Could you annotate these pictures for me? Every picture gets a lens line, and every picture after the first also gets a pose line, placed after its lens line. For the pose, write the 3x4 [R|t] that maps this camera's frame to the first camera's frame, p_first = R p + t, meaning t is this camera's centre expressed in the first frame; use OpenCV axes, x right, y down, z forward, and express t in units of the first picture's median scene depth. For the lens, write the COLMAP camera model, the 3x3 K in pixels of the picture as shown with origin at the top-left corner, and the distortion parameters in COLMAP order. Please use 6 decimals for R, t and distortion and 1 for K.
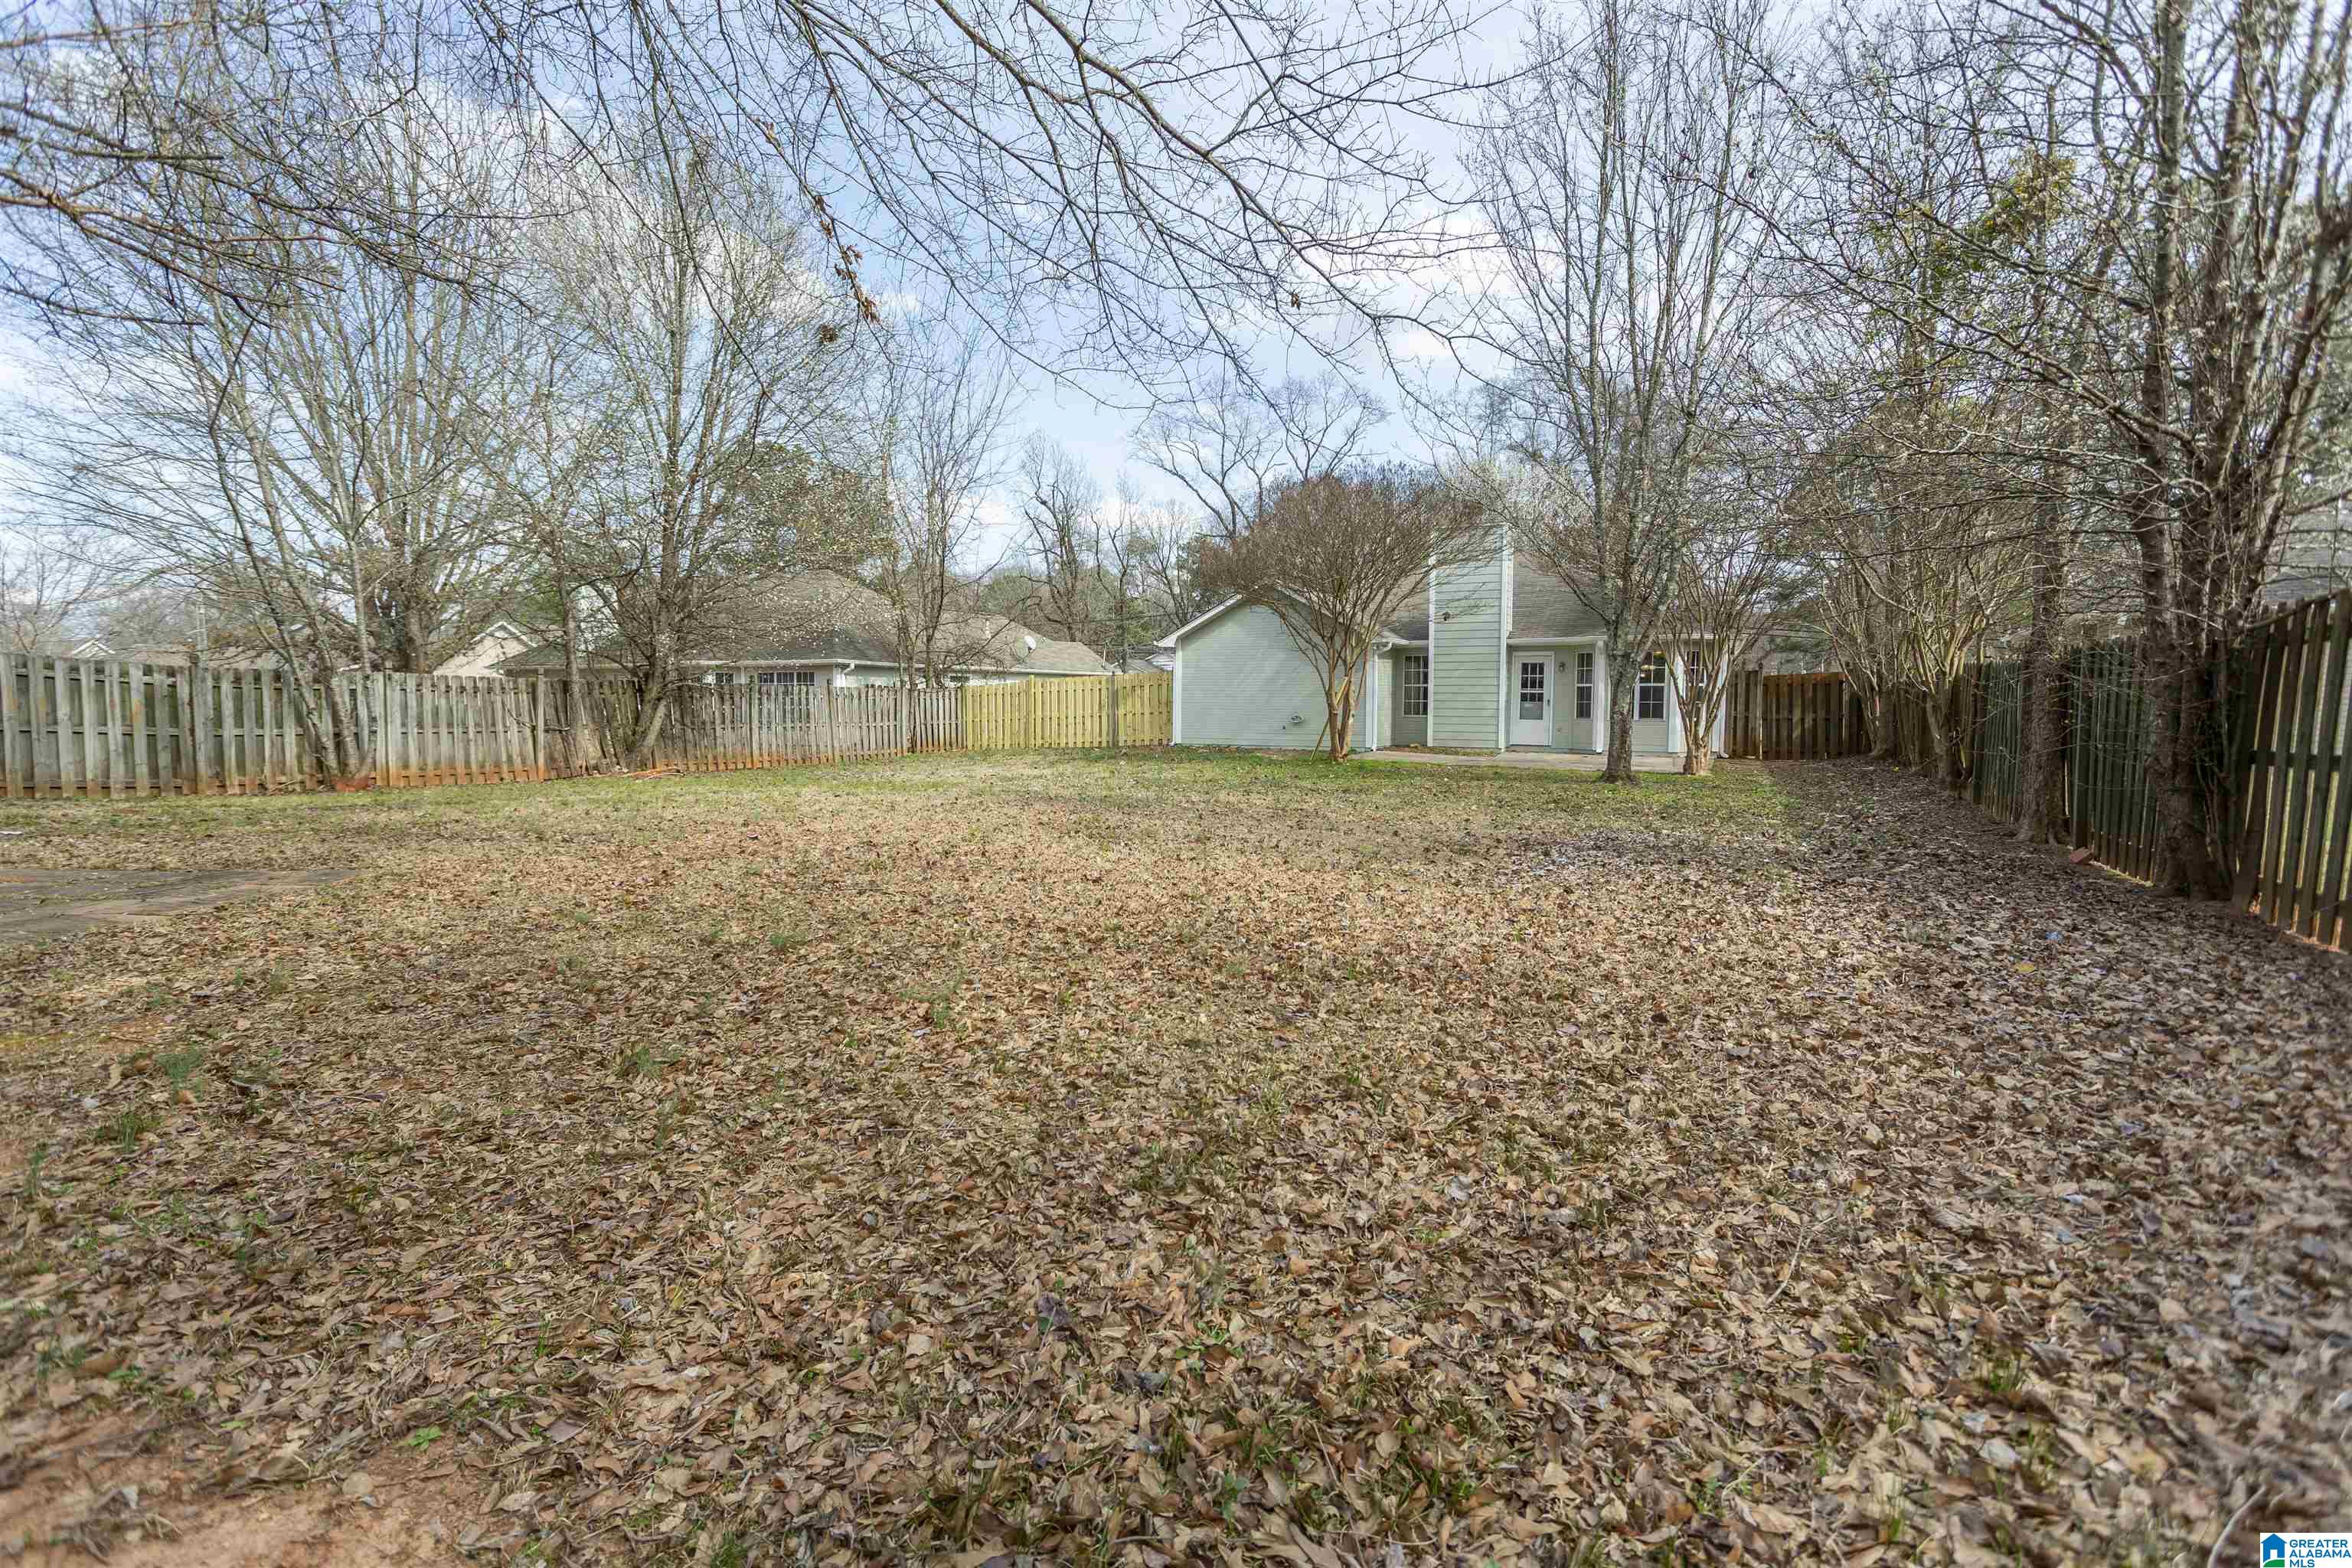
lens RADIAL K [[1114.1, 0, 1166.8], [0, 1114.1, 791.4], [0, 0, 1]] dist [0.004675, 0.000399]
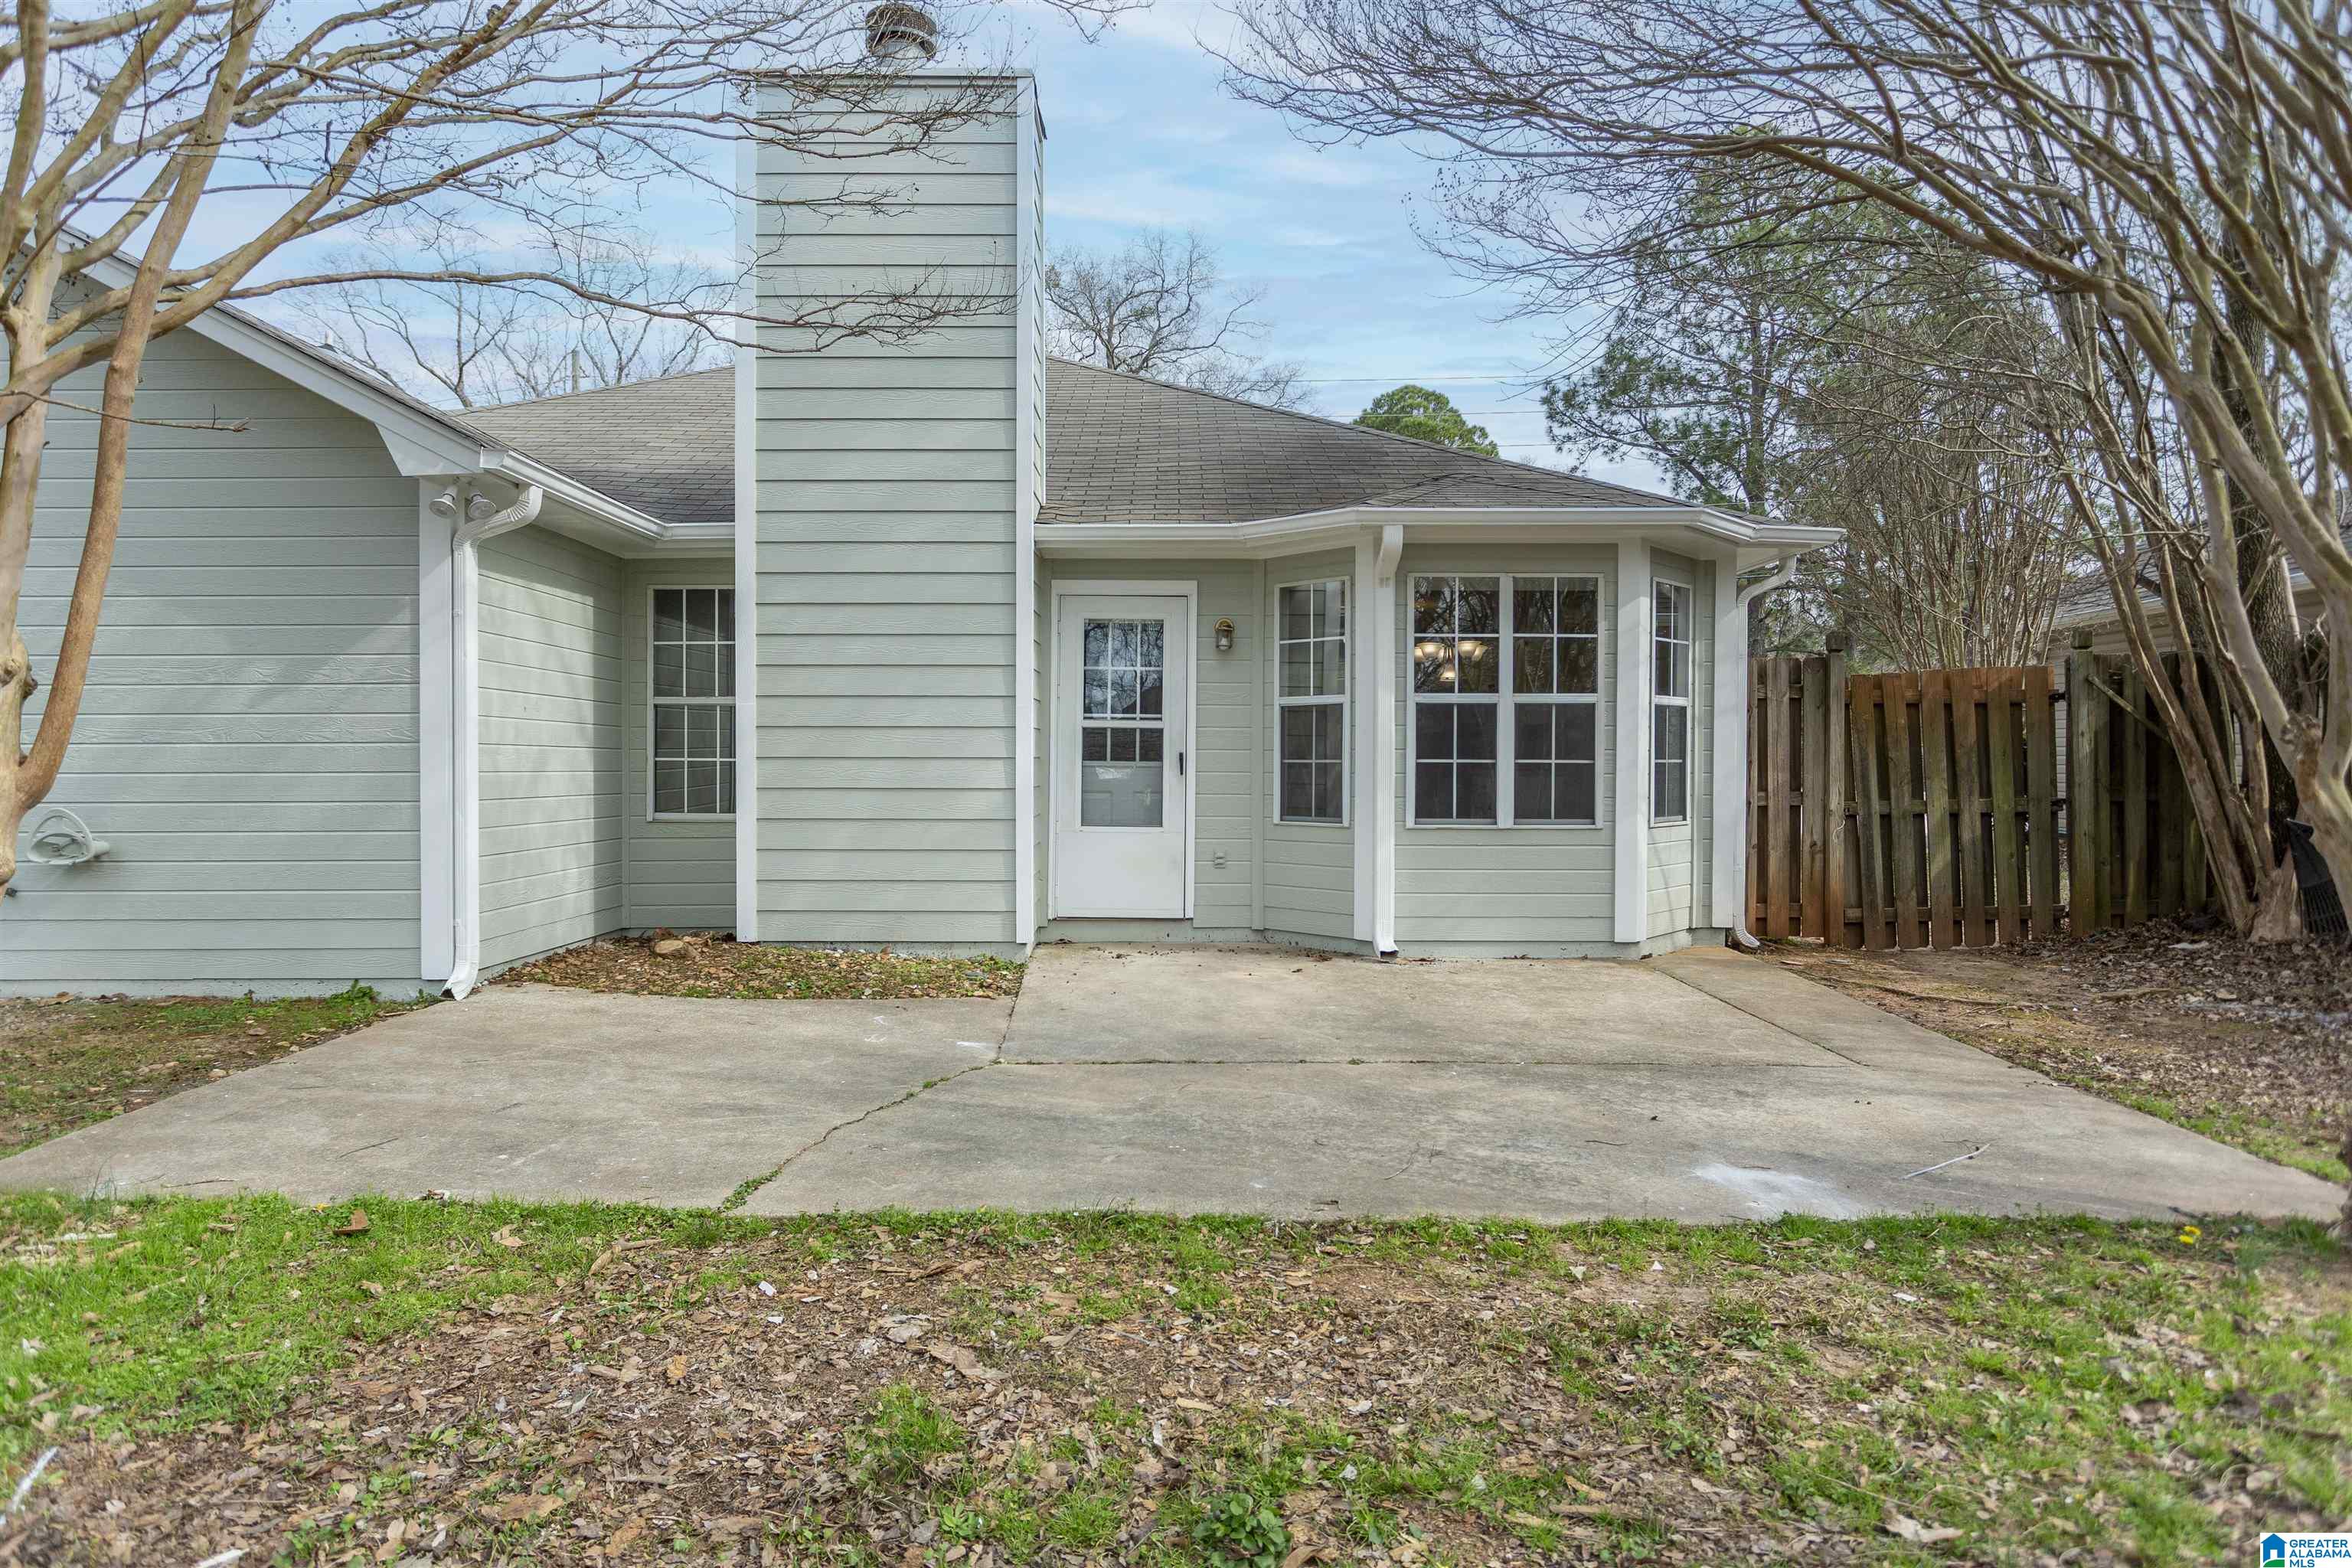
lens RADIAL K [[1428.9, 0, 1172.4], [0, 1428.9, 786.5], [0, 0, 1]] dist [-0.007858, 0.003338]
pose [[0.898166, -0.006353, 0.439610, 0.184140], [0.037110, 0.997423, -0.061406, -0.052267], [-0.438087, 0.071467, 0.896087, 0.680210]]
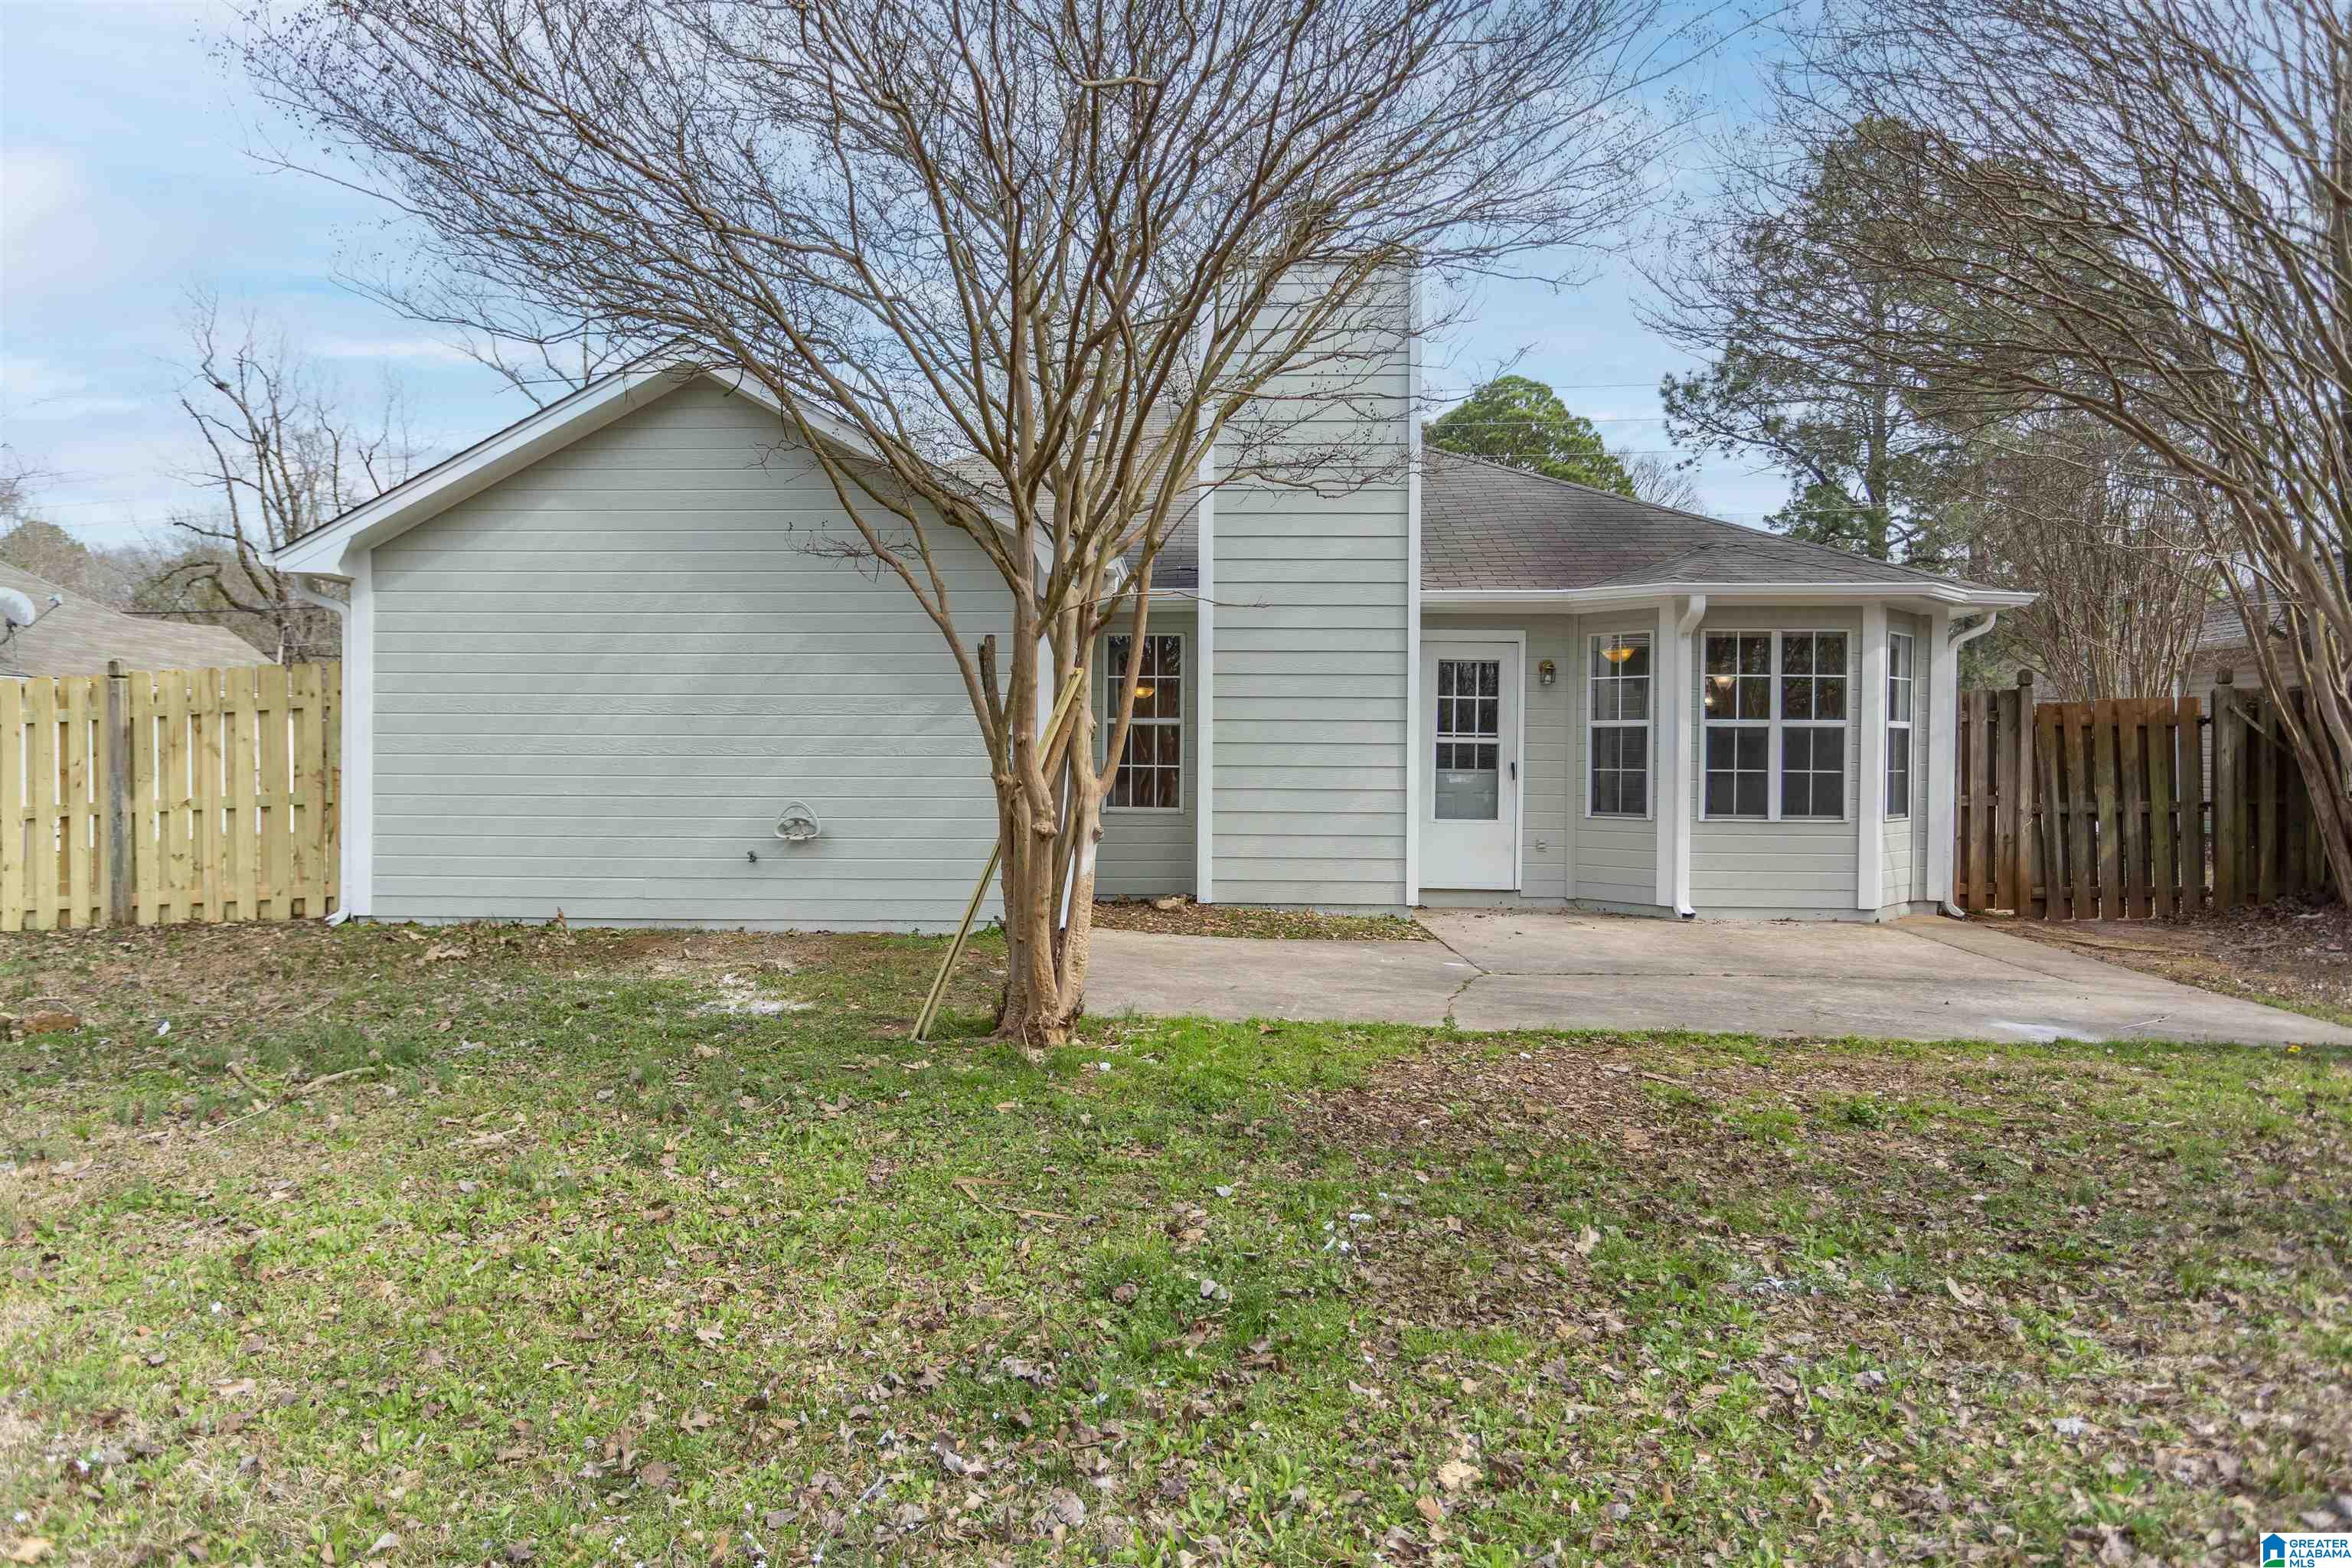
lens RADIAL K [[1497.0, 0, 1174.4], [0, 1497.0, 781.4], [0, 0, 1]] dist [-0.001723, 0.000941]
pose [[0.914562, -0.001453, 0.404444, 0.047791], [0.029484, 0.997572, -0.063089, -0.049011], [-0.403370, 0.069623, 0.912384, 0.600486]]
